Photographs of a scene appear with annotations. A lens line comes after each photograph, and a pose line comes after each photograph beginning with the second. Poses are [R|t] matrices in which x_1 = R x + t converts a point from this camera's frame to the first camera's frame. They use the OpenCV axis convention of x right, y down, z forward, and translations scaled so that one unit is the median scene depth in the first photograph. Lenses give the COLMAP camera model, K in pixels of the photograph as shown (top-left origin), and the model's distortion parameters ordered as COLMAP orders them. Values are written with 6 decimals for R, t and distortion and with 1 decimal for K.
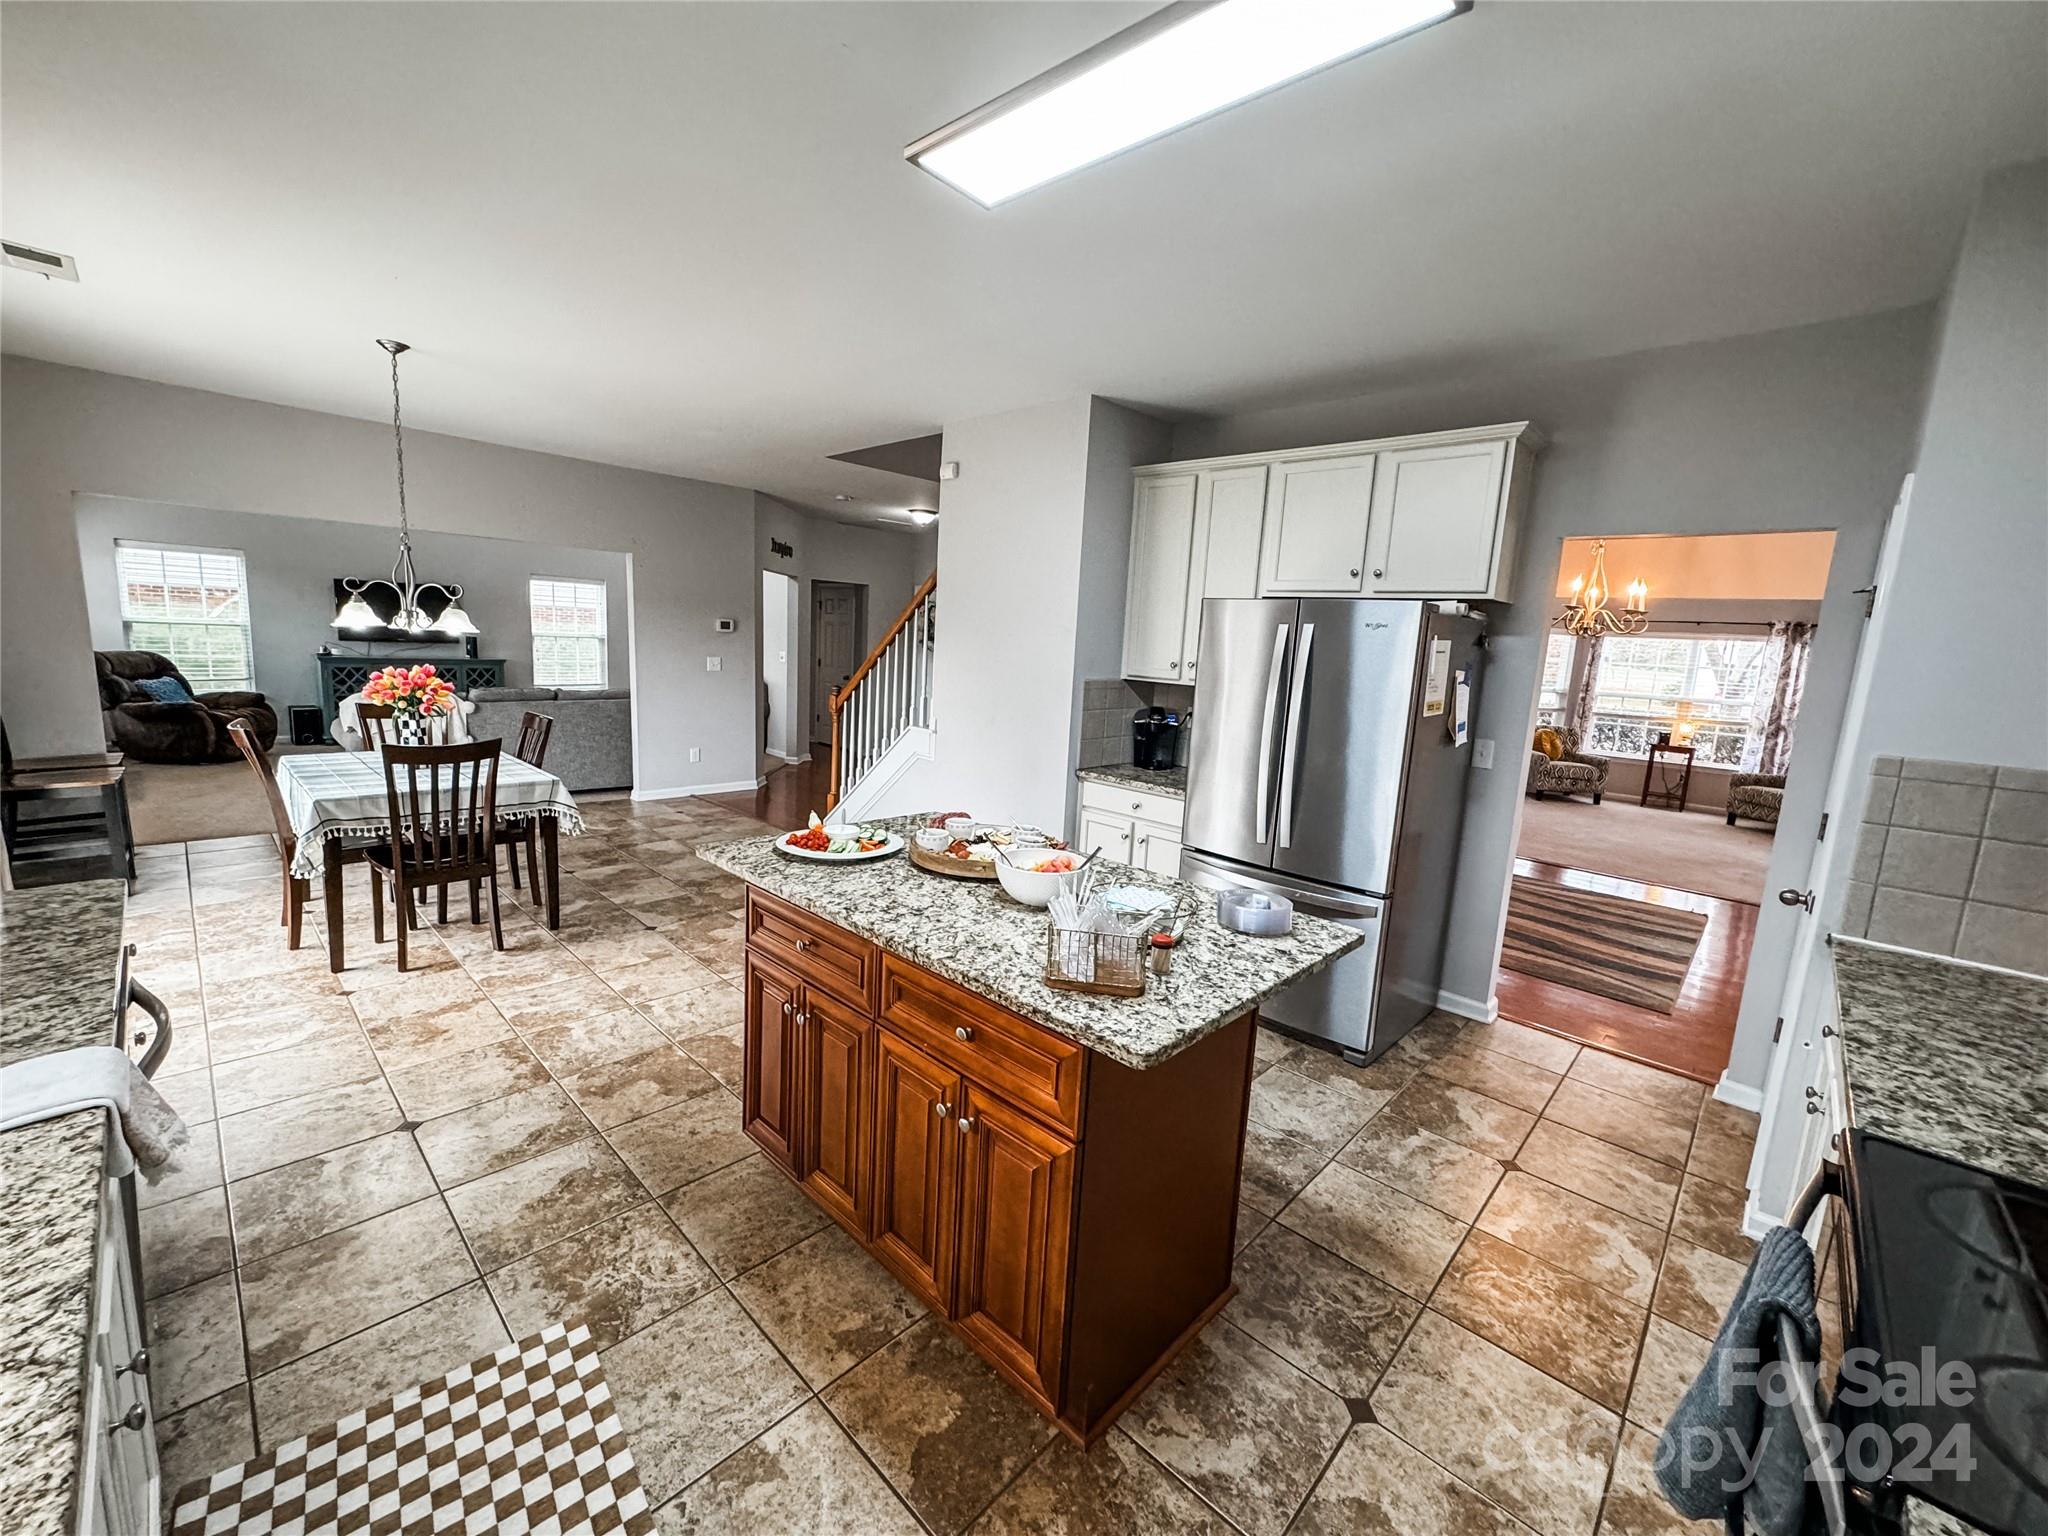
lens RADIAL K [[820.6, 0, 1019.4], [0, 820.6, 760.8], [0, 0, 1]] dist [-0.000341, 0.000125]
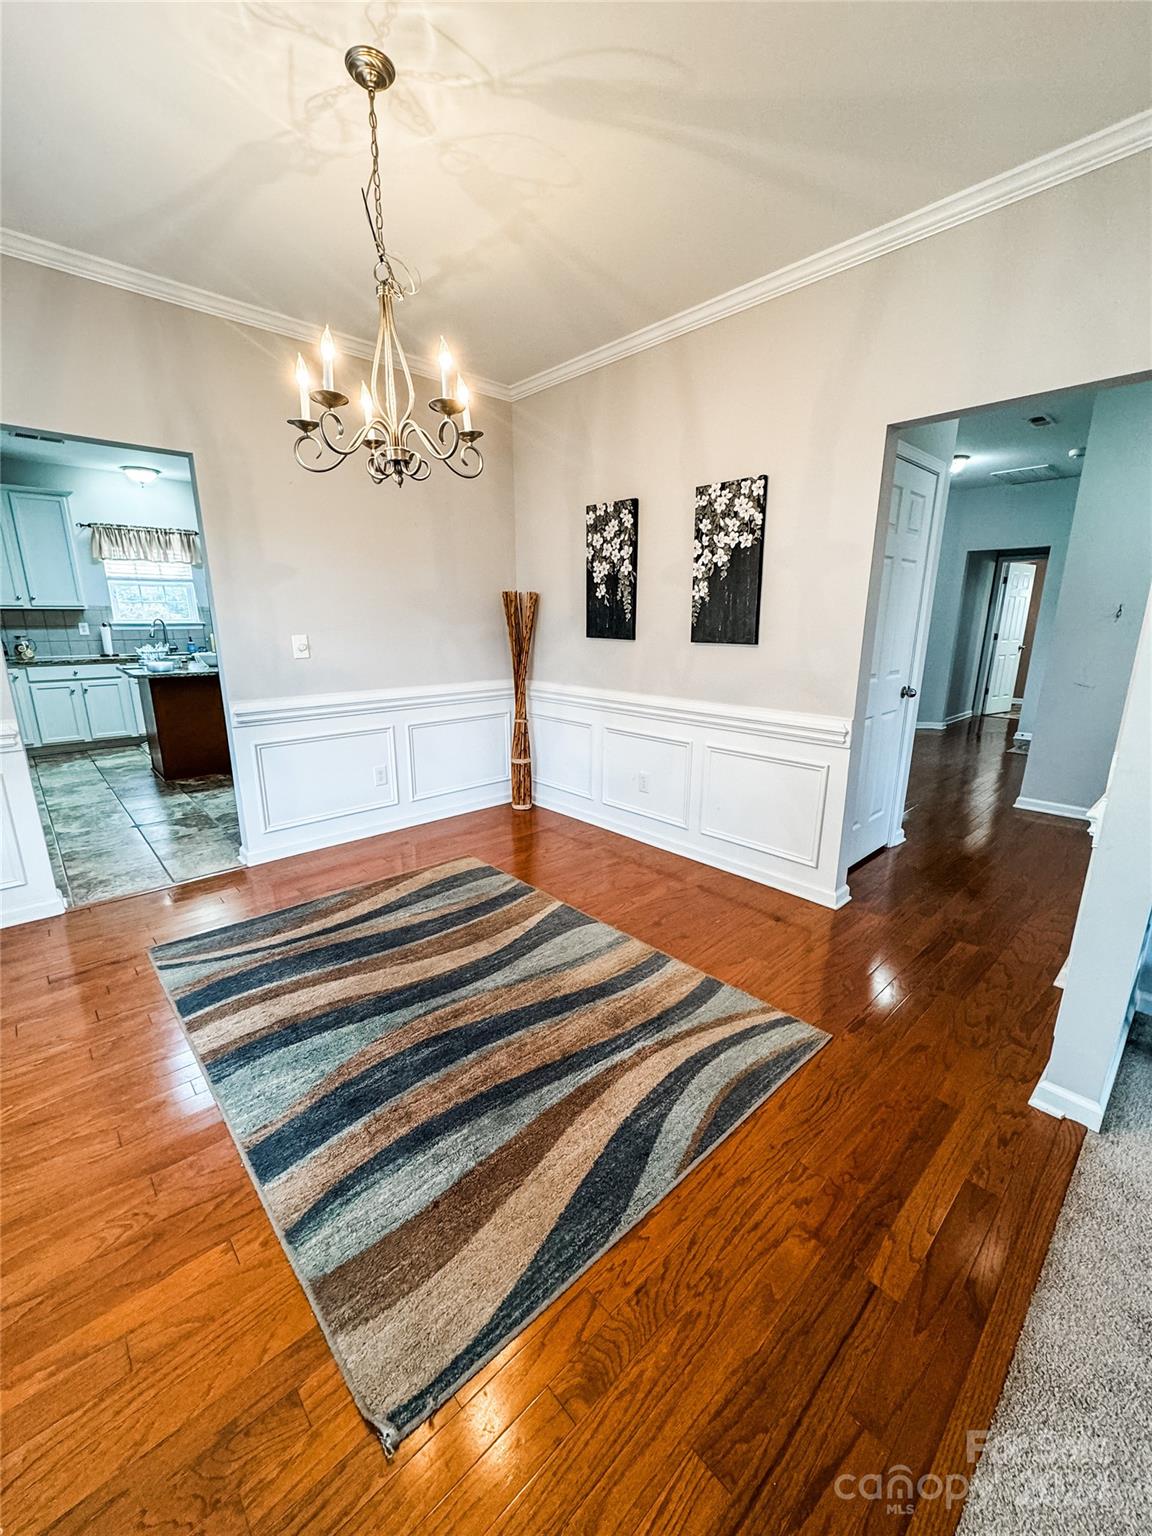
lens RADIAL K [[615.4, 0, 580.2], [0, 615.4, 767.6], [0, 0, 1]] dist [-0.000341, 0.000125]
pose [[-0.059629, 0.186857, -0.980576, 0.594242], [-0.157214, 0.968306, 0.194079, -0.037623], [0.985763, 0.165733, -0.028362, 0.621907]]
